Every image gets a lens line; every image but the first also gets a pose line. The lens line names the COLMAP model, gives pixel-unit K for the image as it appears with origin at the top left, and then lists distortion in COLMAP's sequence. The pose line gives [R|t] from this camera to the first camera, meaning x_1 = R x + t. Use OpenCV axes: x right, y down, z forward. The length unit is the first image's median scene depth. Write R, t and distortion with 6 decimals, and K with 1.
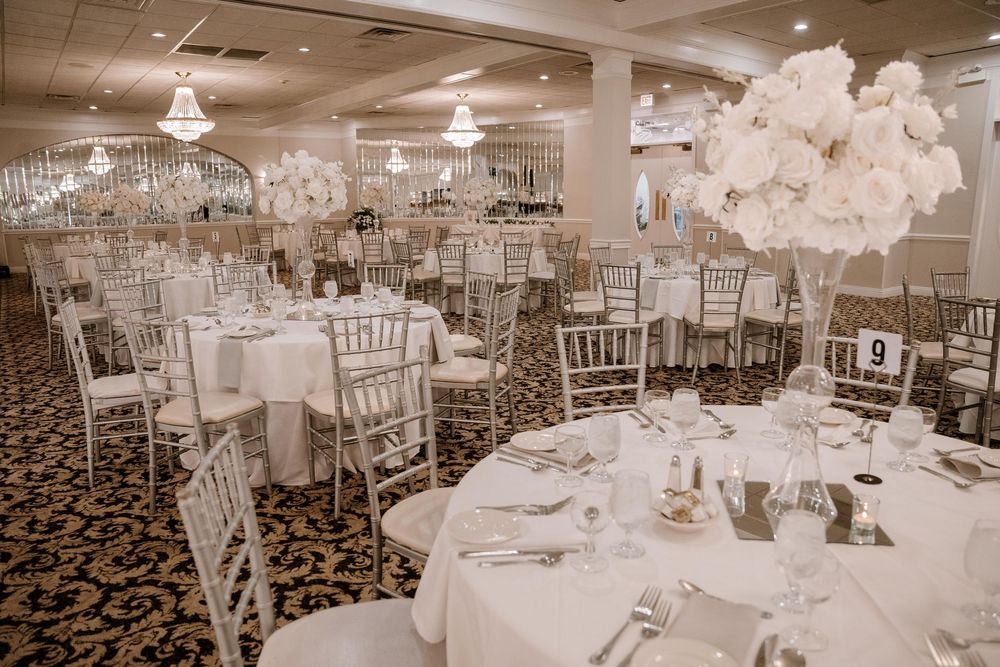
lens RADIAL K [[685.0, 0, 500.0], [0, 685.0, 333.5], [0, 0, 1]] dist [-0.174375, 0.119471]
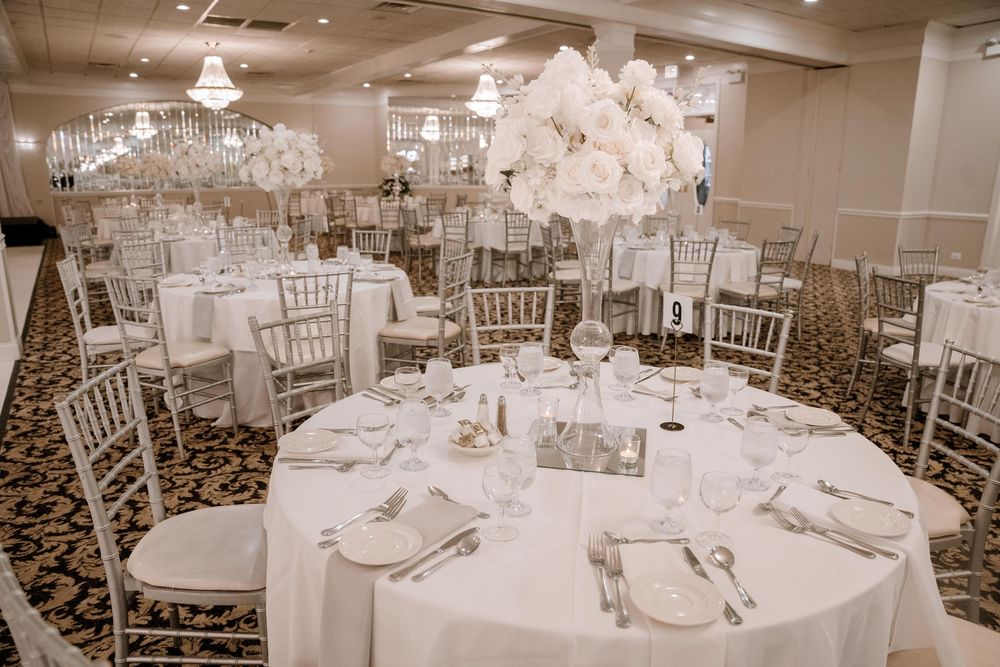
lens RADIAL K [[685.0, 0, 500.0], [0, 685.0, 333.5], [0, 0, 1]] dist [-0.174375, 0.119471]
pose [[0.997467, 0.029844, -0.064566, 0.138280], [-0.026876, 0.998563, 0.046359, 0.007131], [0.065857, -0.044507, 0.996836, -0.070088]]
